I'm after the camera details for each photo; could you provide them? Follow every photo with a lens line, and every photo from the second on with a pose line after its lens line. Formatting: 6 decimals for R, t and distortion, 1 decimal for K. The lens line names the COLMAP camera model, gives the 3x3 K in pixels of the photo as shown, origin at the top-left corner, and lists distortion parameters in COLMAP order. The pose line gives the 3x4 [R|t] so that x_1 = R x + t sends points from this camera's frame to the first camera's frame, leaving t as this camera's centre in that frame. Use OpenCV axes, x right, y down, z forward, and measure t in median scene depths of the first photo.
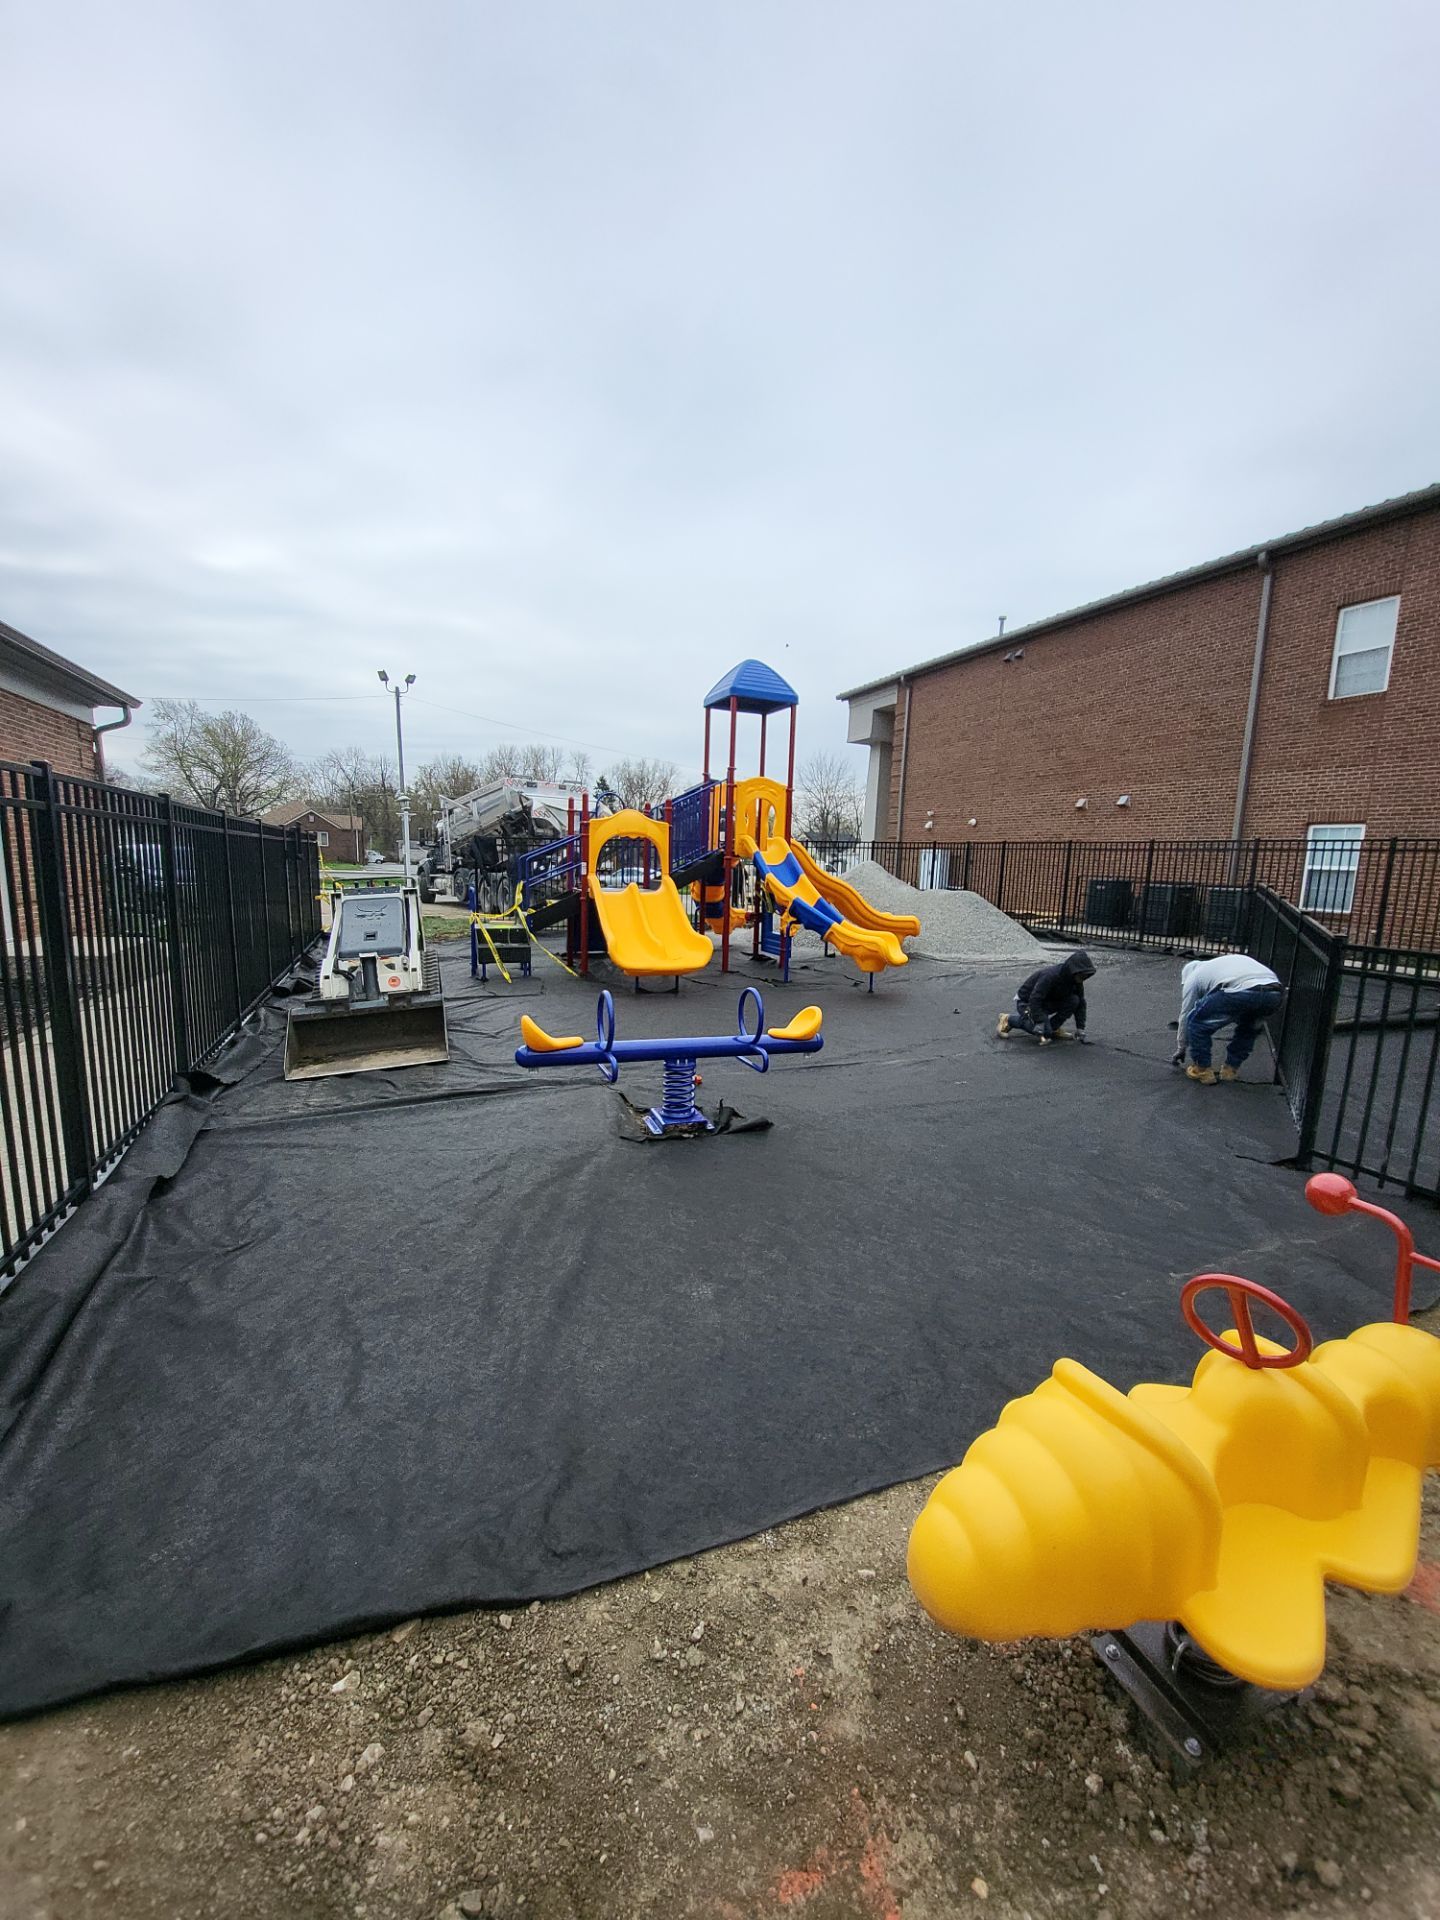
lens RADIAL K [[746.6, 0, 725.9], [0, 746.6, 981.3], [0, 0, 1]] dist [-0.000276, -0.011133]
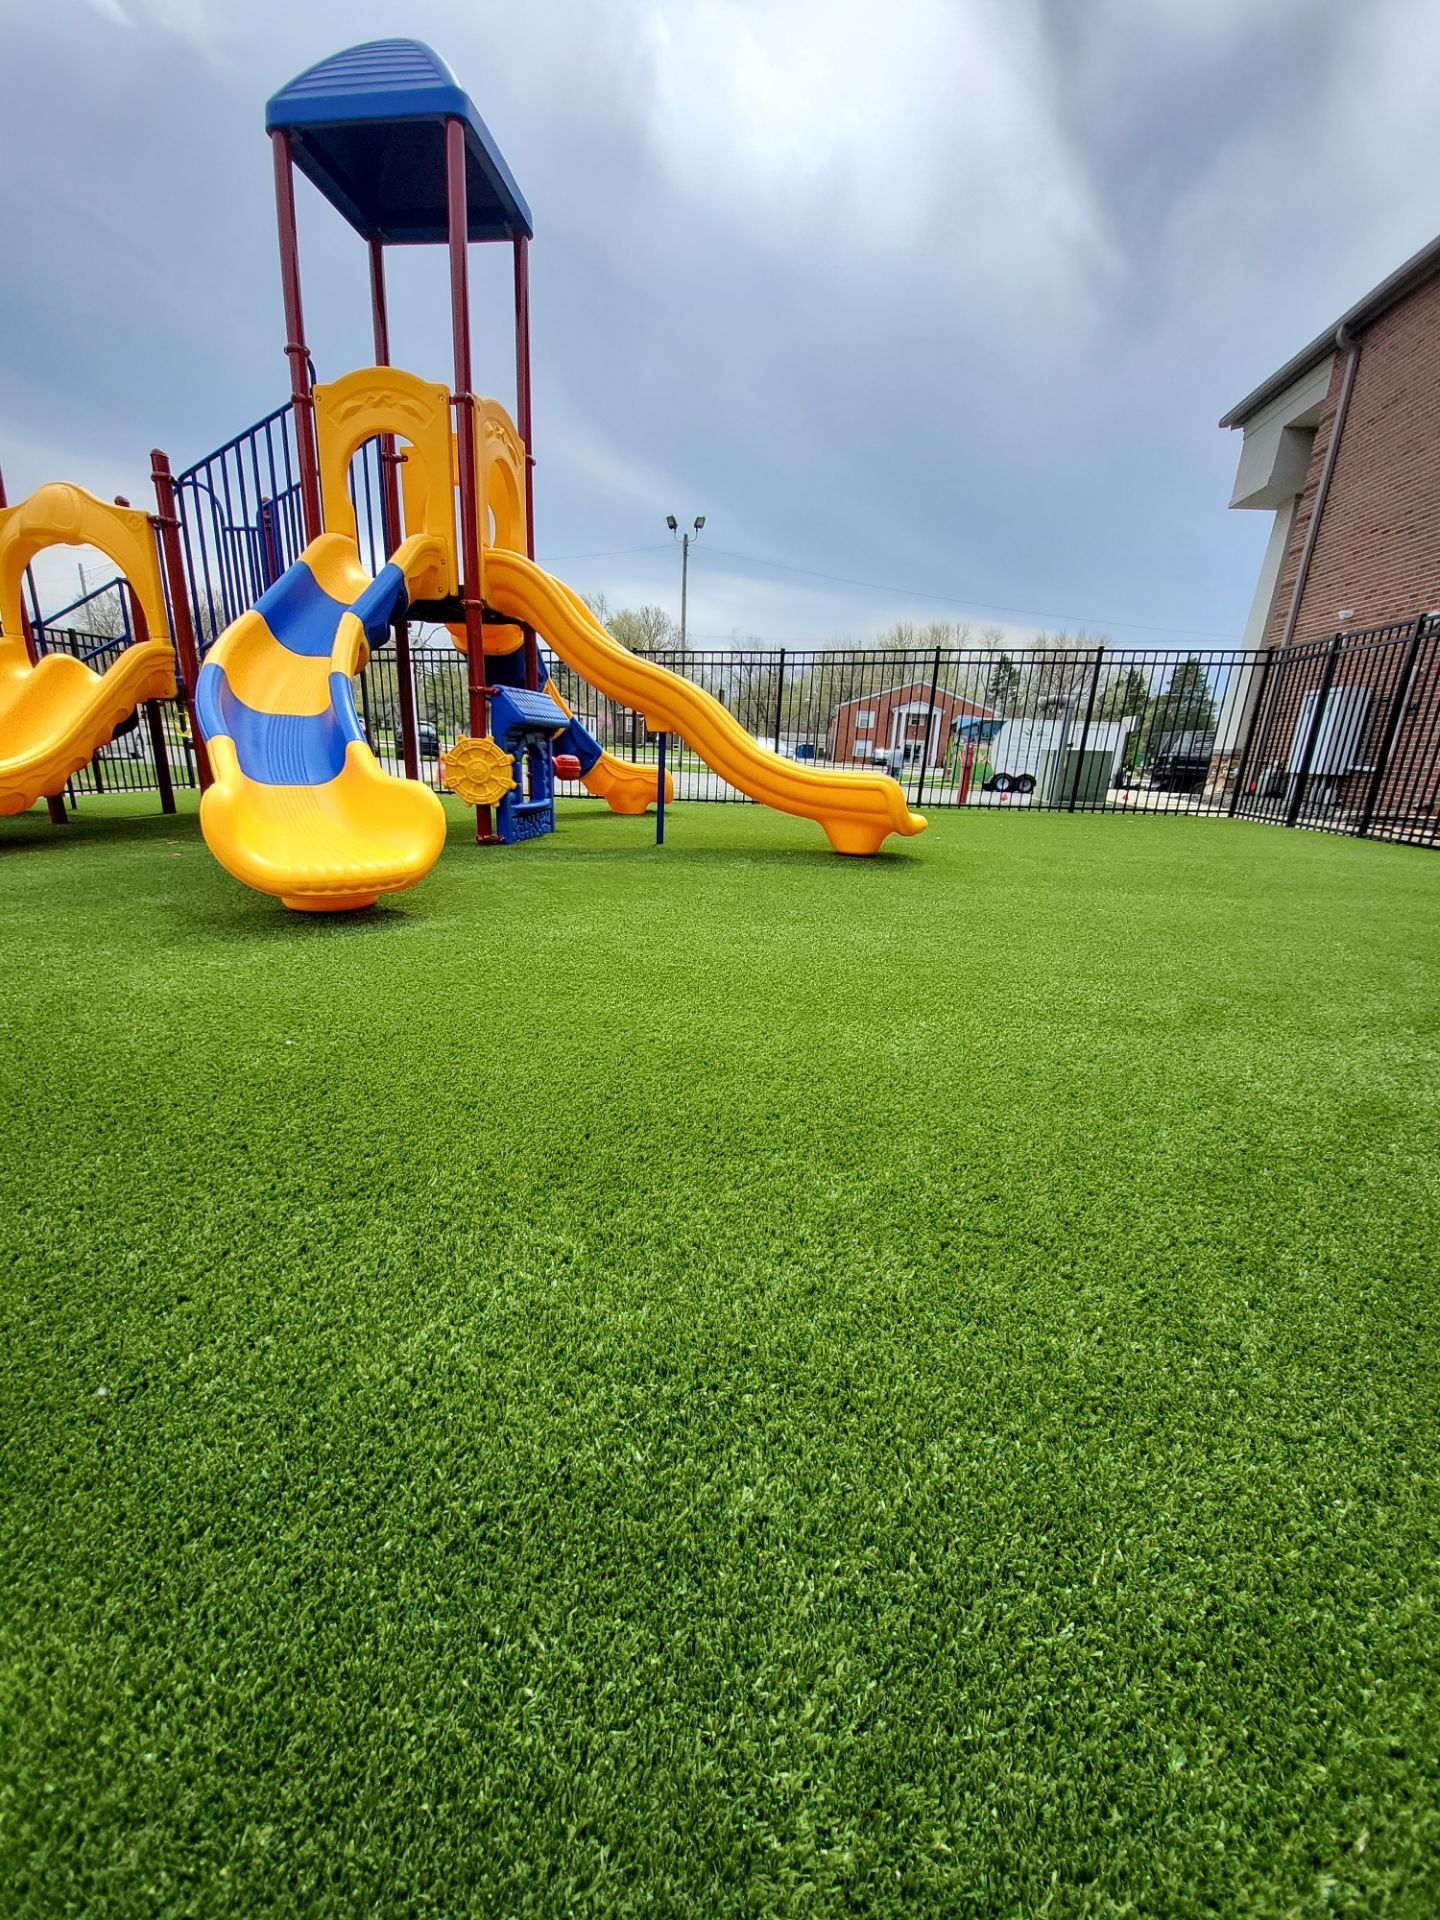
lens RADIAL K [[774.9, 0, 726.5], [0, 774.9, 994.3], [0, 0, 1]] dist [-0.008140, -0.005293]
pose [[0.861333, 0.158810, -0.482582, 0.361219], [-0.095571, 0.983578, 0.153101, -0.031777], [0.498971, -0.085750, 0.862366, 0.602816]]
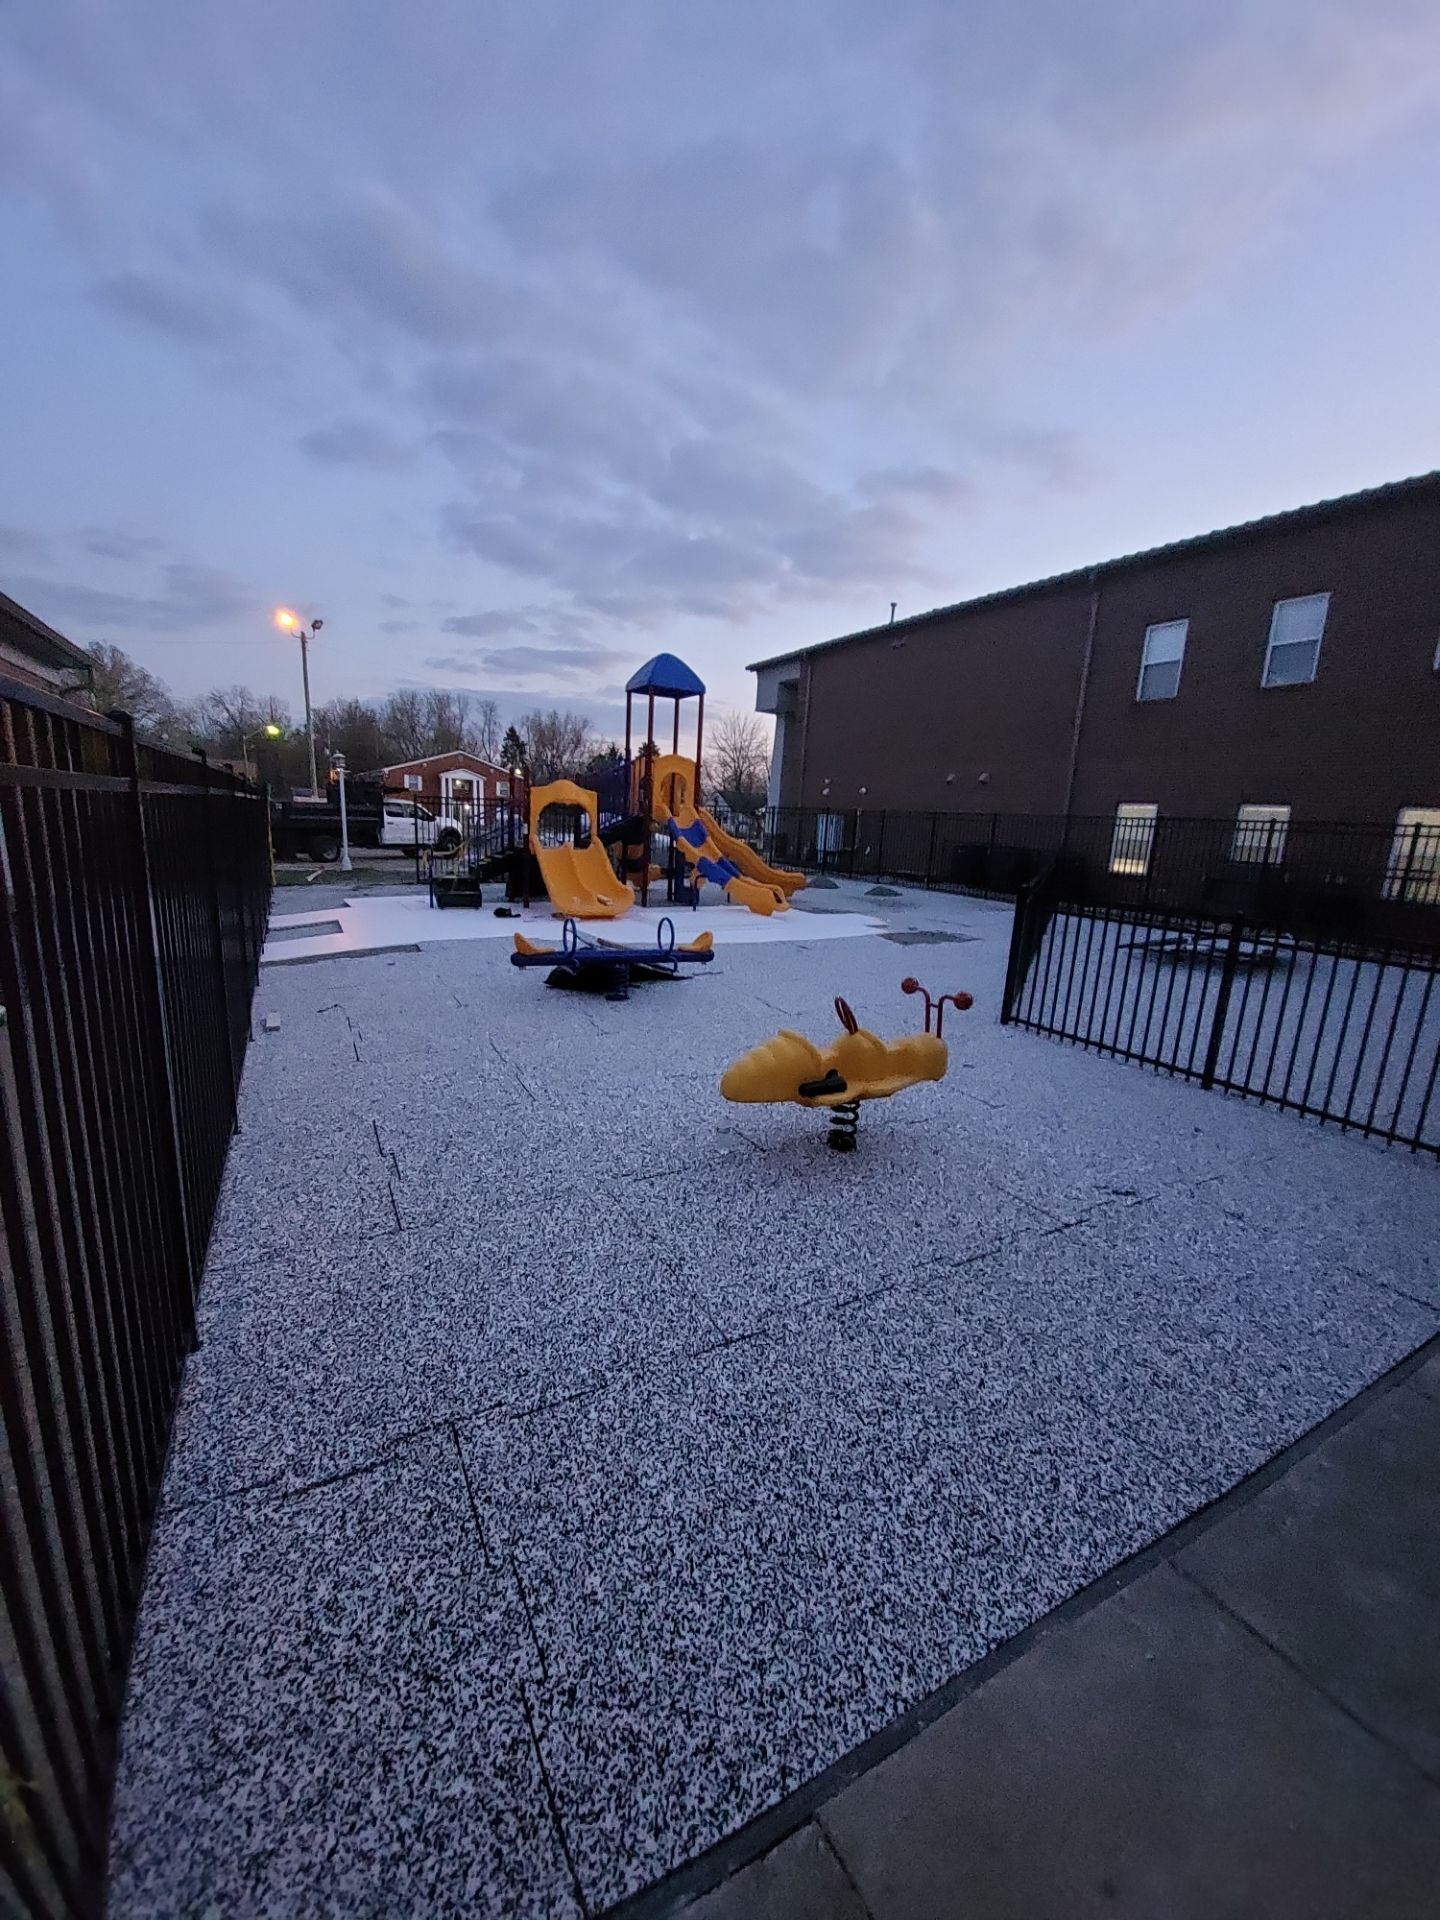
lens RADIAL K [[746.6, 0, 725.9], [0, 746.6, 981.3], [0, 0, 1]] dist [-0.000276, -0.011133]
pose [[0.993531, -0.002925, 0.113522, -0.006239], [-0.003457, 0.998426, 0.055986, 0.018220], [-0.113507, -0.056016, 0.991957, -0.176004]]
